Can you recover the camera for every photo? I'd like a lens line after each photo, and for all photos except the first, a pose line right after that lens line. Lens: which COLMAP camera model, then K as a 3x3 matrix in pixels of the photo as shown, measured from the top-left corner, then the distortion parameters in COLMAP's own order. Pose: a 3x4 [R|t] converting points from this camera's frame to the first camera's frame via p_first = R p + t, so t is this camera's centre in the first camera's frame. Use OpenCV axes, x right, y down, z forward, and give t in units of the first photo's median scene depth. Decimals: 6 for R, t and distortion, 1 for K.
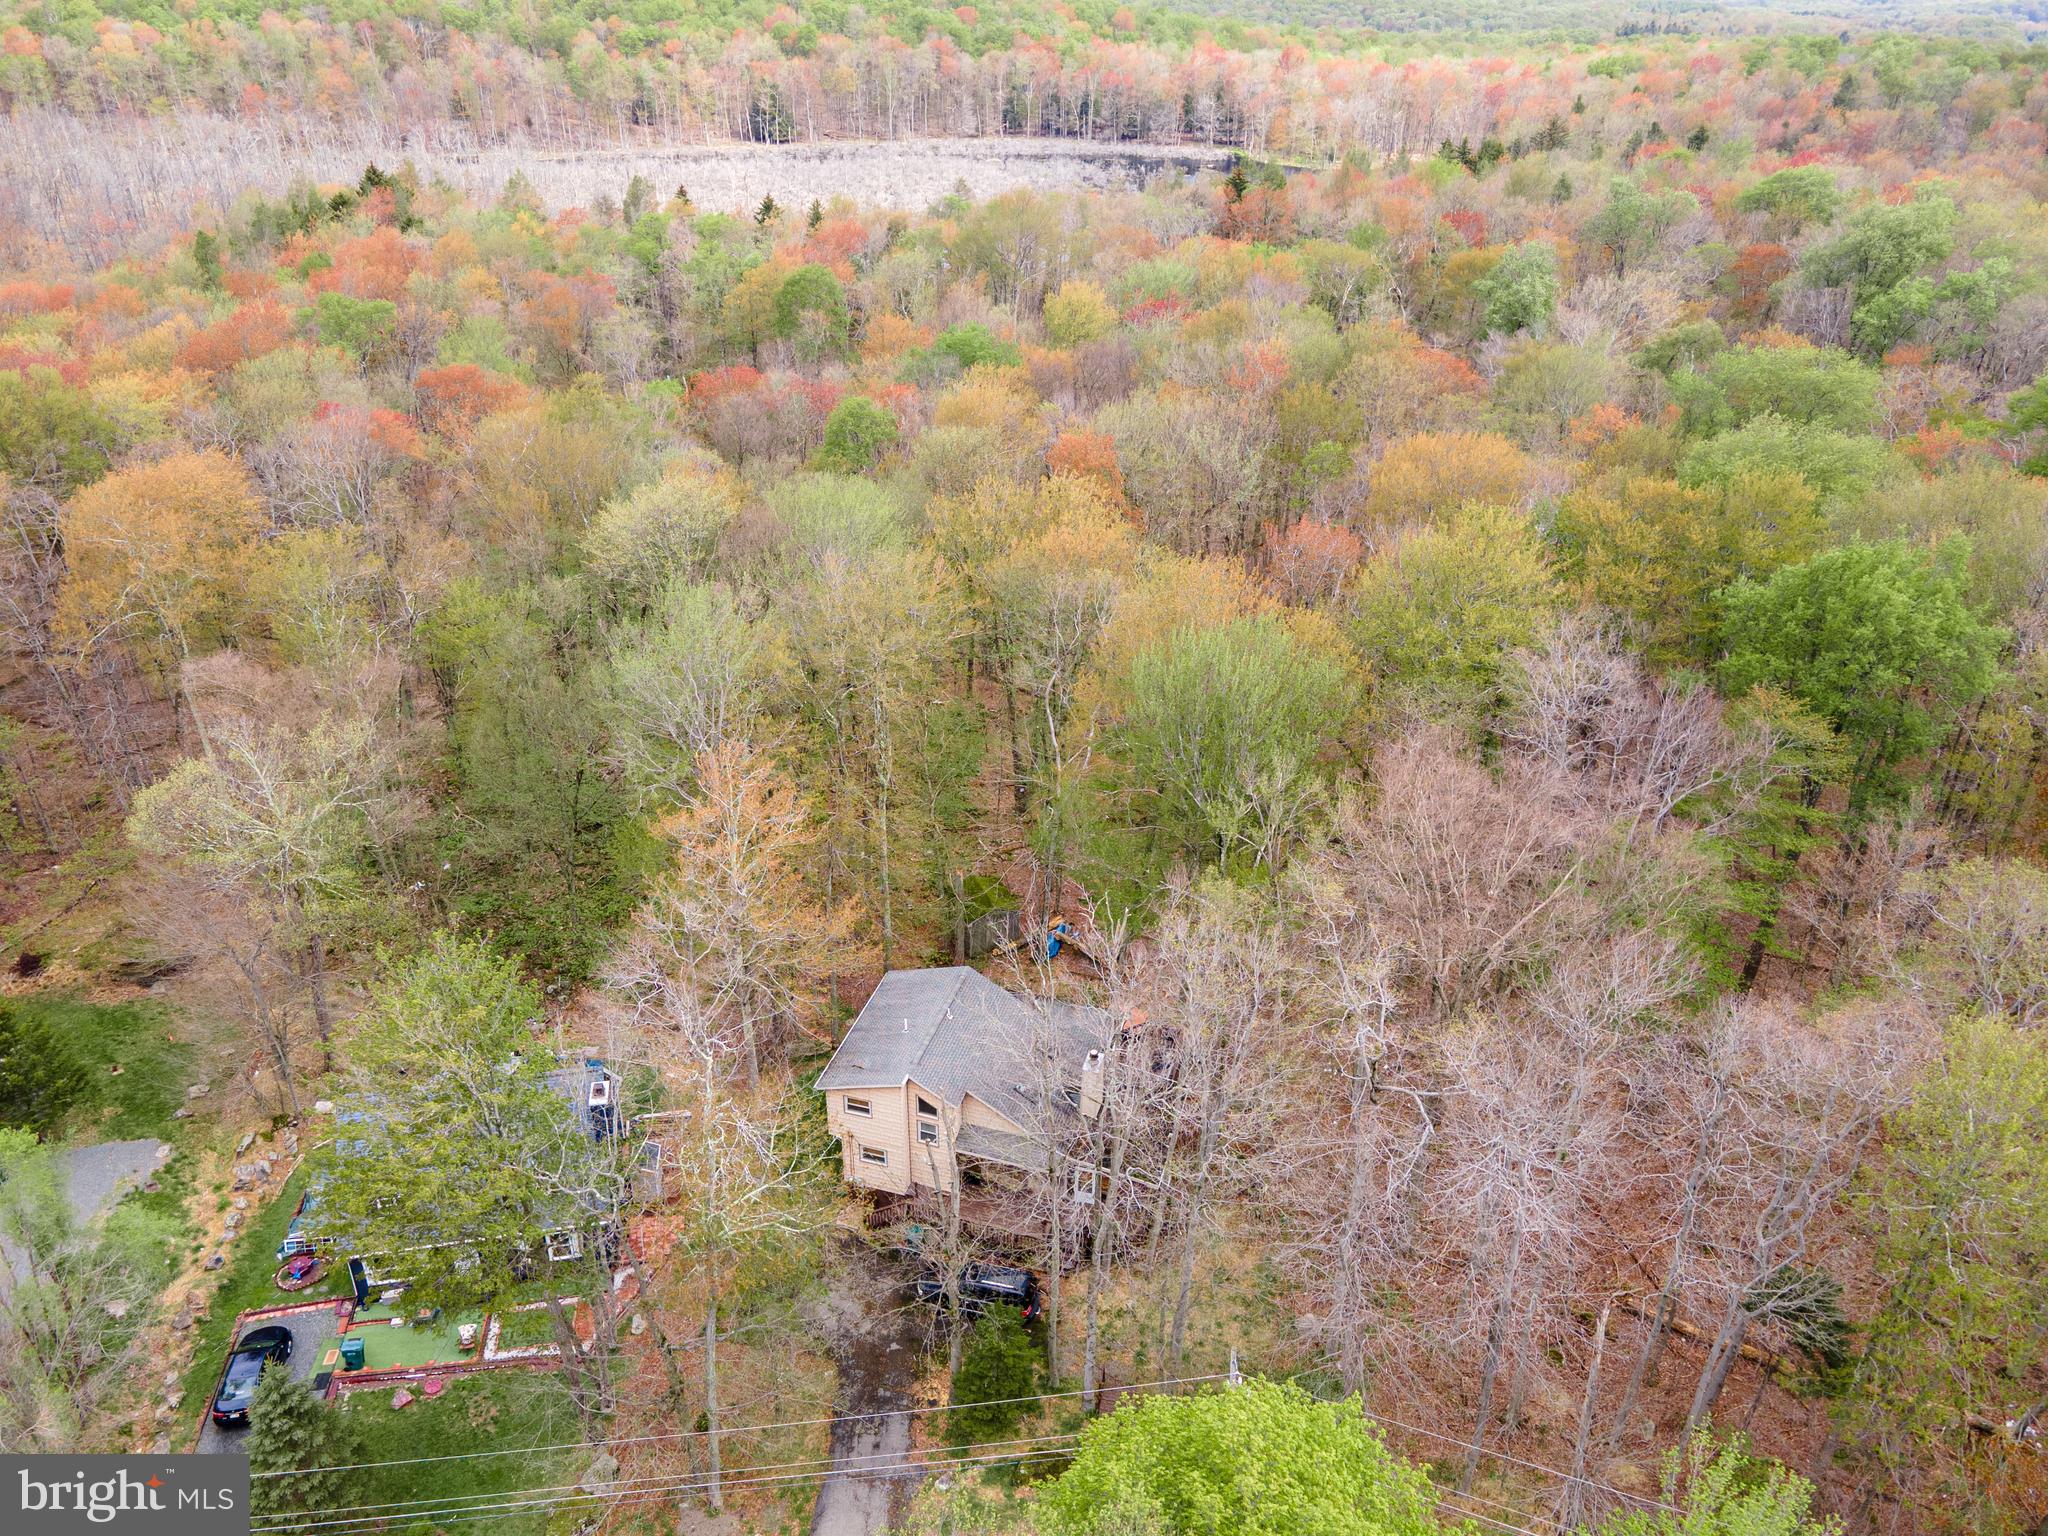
lens RADIAL K [[1503.4, 0, 1008.1], [0, 1503.4, 760.5], [0, 0, 1]] dist [0.041877, 0.008844]
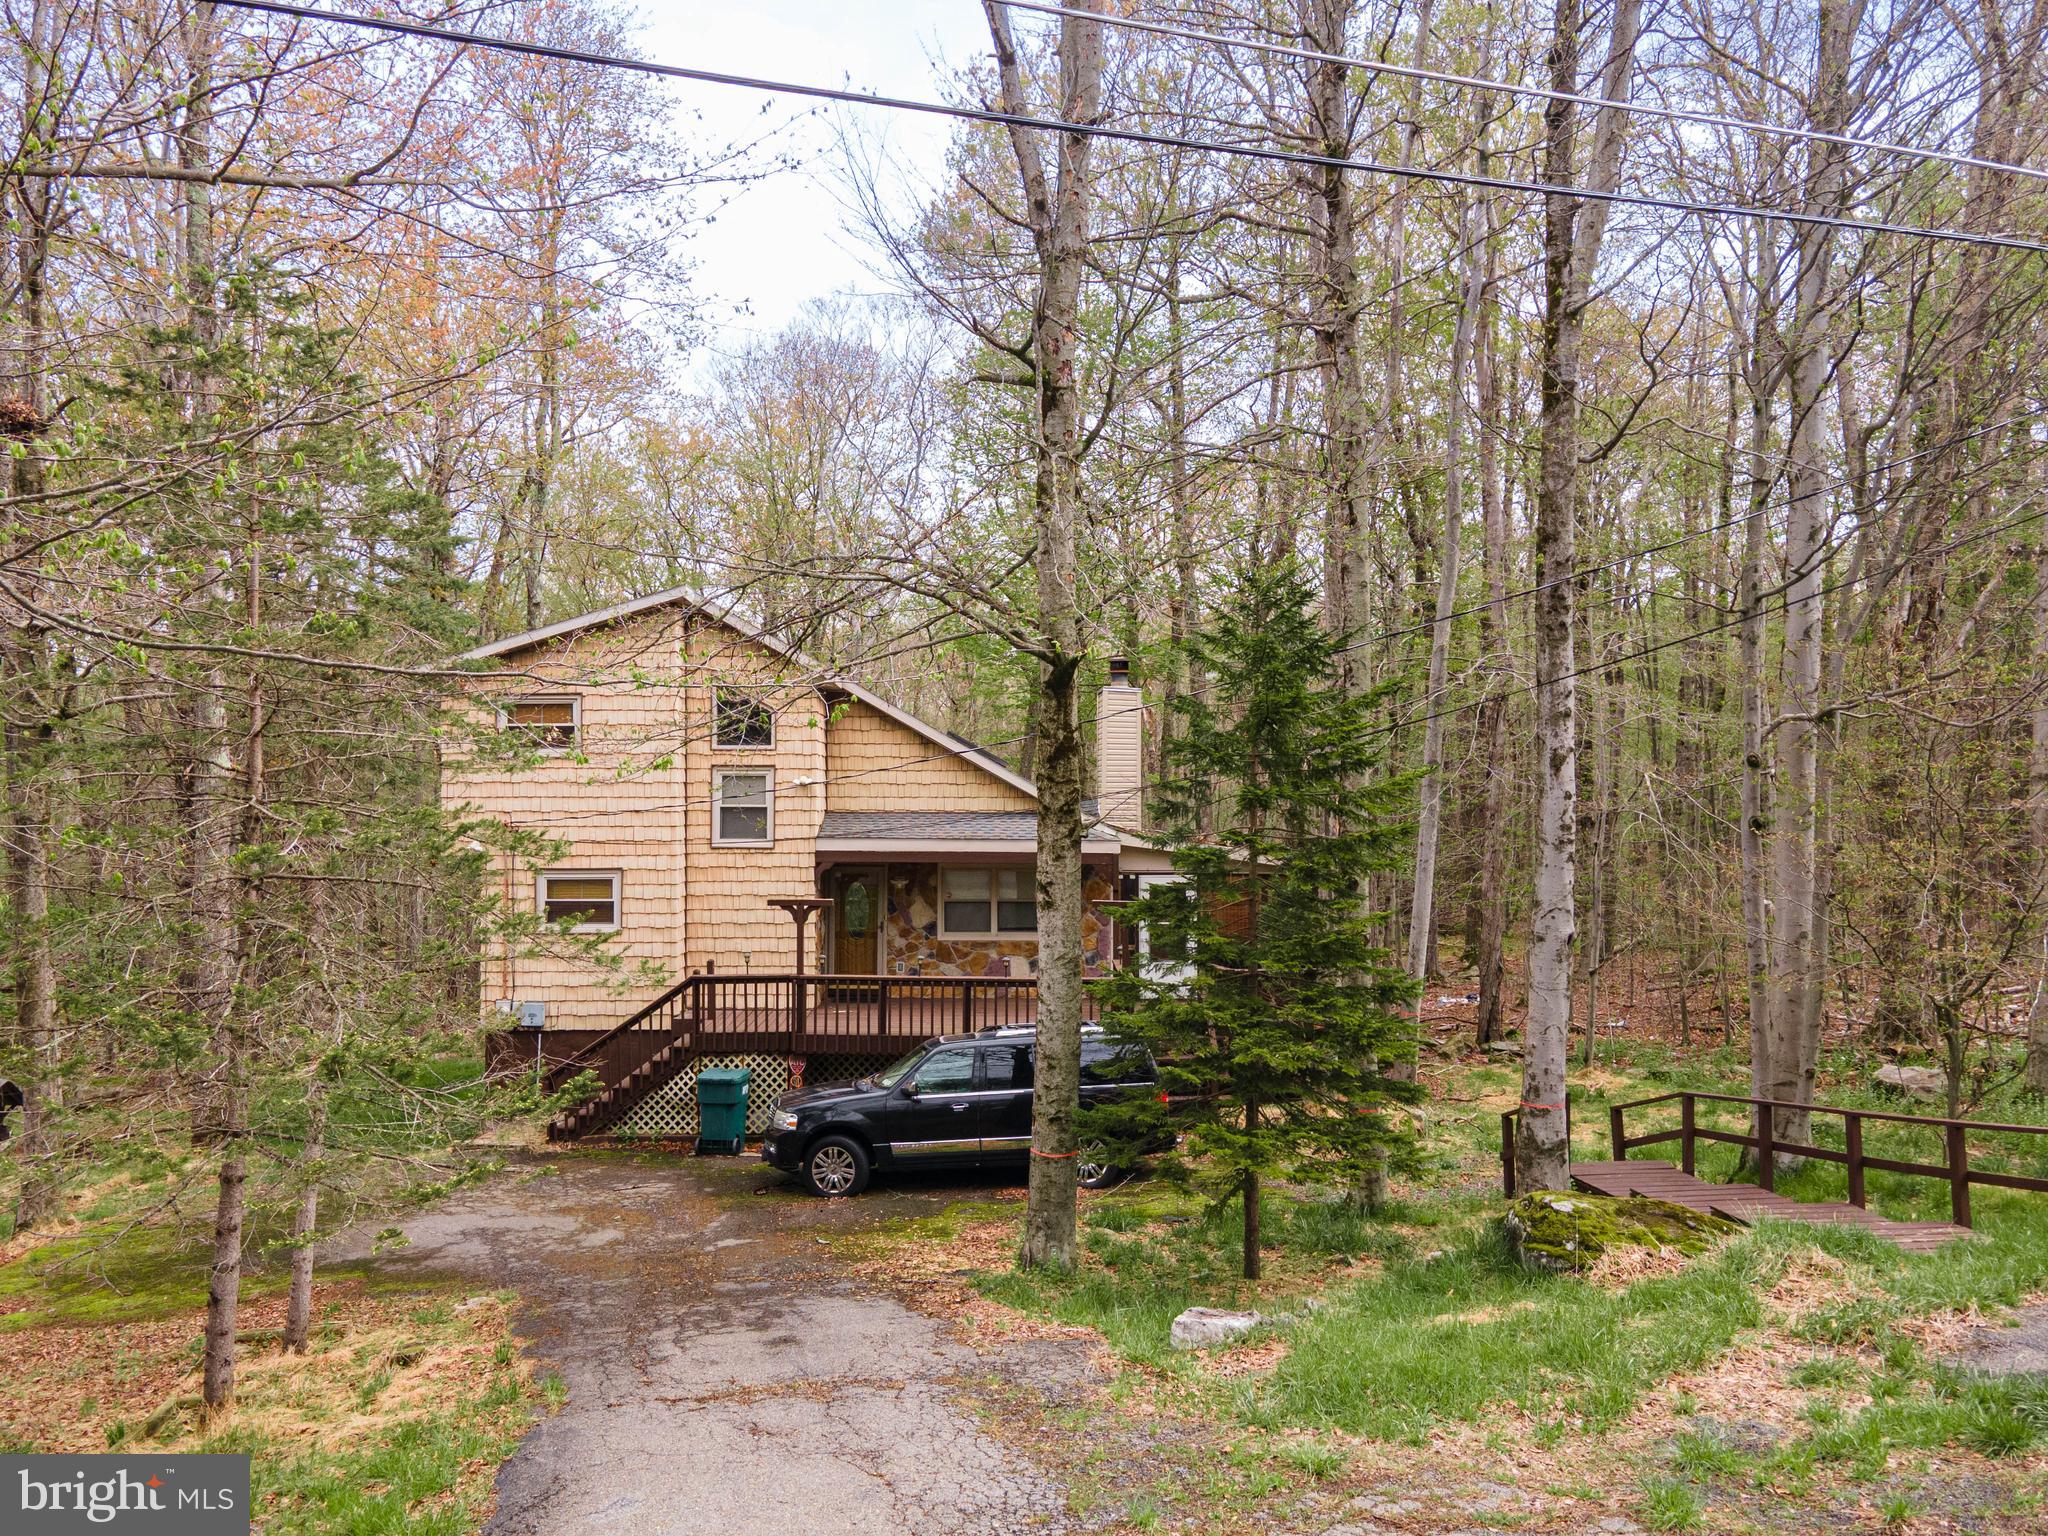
lens RADIAL K [[1503.4, 0, 1008.1], [0, 1503.4, 760.5], [0, 0, 1]] dist [0.041877, 0.008844]
pose [[0.951718, 0.007707, 0.306878, -0.103126], [0.147019, 0.866133, -0.477702, 0.417935], [-0.269479, 0.499754, 0.823181, 0.683819]]
